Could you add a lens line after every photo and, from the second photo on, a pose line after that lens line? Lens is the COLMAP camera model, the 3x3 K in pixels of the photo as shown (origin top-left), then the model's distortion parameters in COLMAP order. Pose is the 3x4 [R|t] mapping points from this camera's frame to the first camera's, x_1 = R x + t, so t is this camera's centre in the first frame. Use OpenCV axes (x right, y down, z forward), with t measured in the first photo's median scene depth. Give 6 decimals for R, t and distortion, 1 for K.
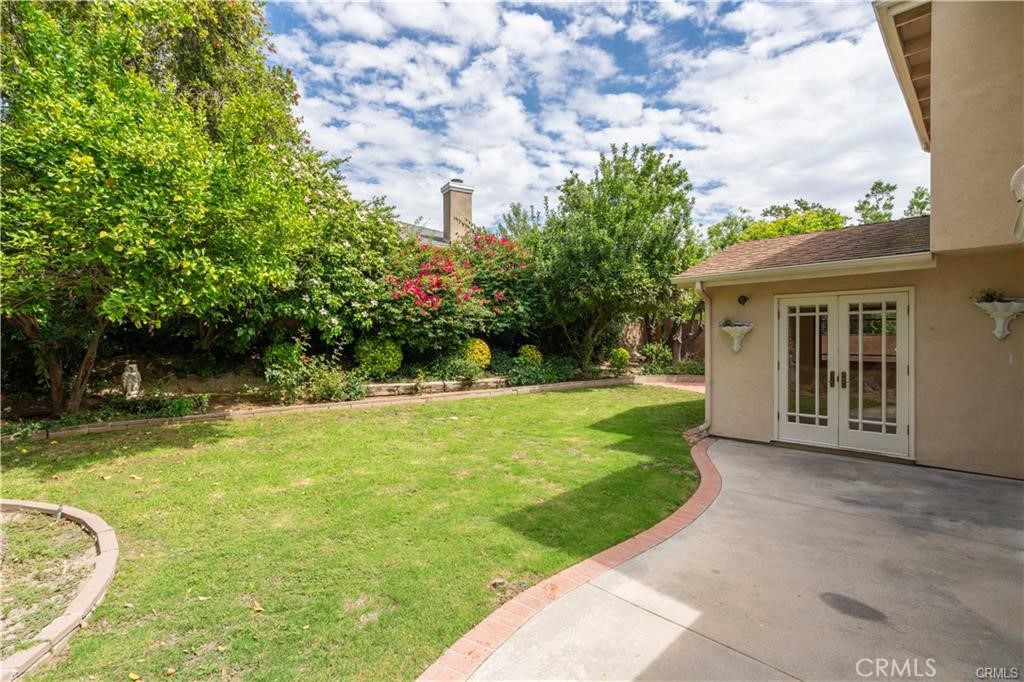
lens RADIAL K [[469.6, 0, 511.4], [0, 469.6, 343.0], [0, 0, 1]] dist [0.002473, -0.001133]
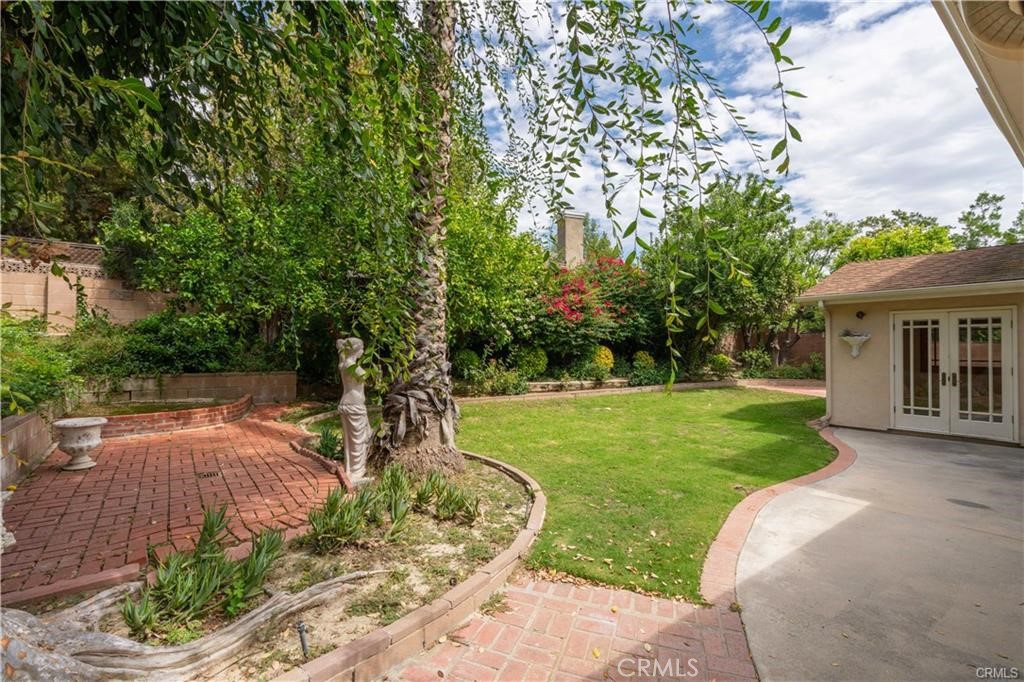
lens RADIAL K [[469.6, 0, 502.4], [0, 469.6, 343.2], [0, 0, 1]] dist [0.002473, -0.001133]
pose [[0.990550, -0.000524, -0.137152, -0.196638], [-0.001314, 0.999911, -0.013309, 0.000322], [0.137147, 0.013364, 0.990461, -0.255349]]
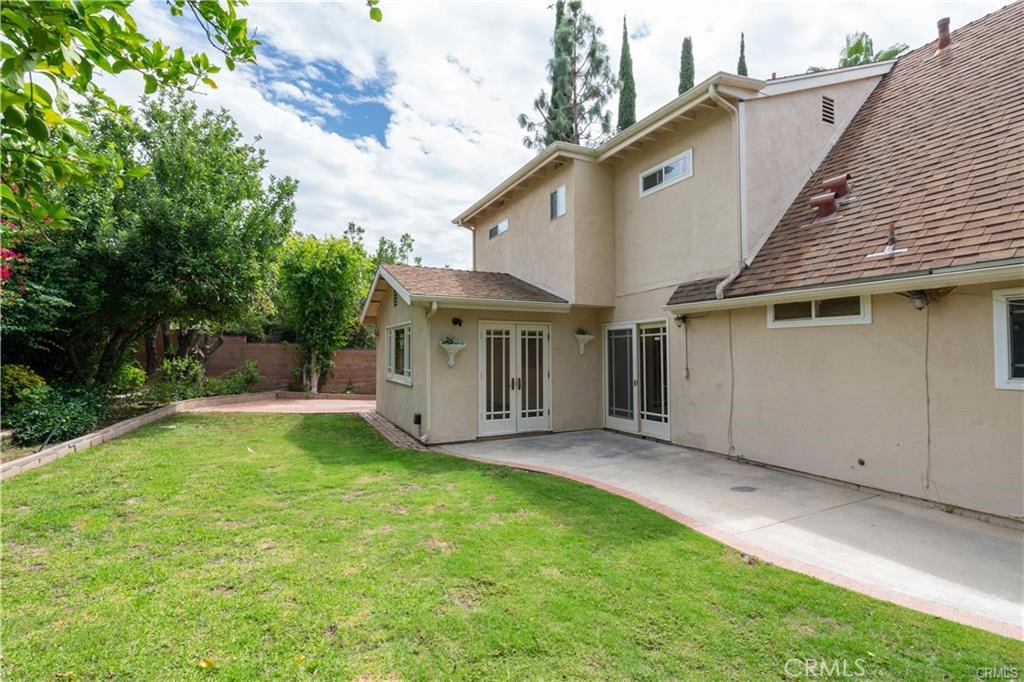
lens RADIAL K [[469.6, 0, 530.0], [0, 469.6, 345.7], [0, 0, 1]] dist [0.002473, -0.001133]
pose [[0.285973, 0.010227, 0.958183, -0.413739], [0.005004, 0.999913, -0.012166, -0.012367], [-0.958225, 0.008274, 0.285897, 0.356338]]
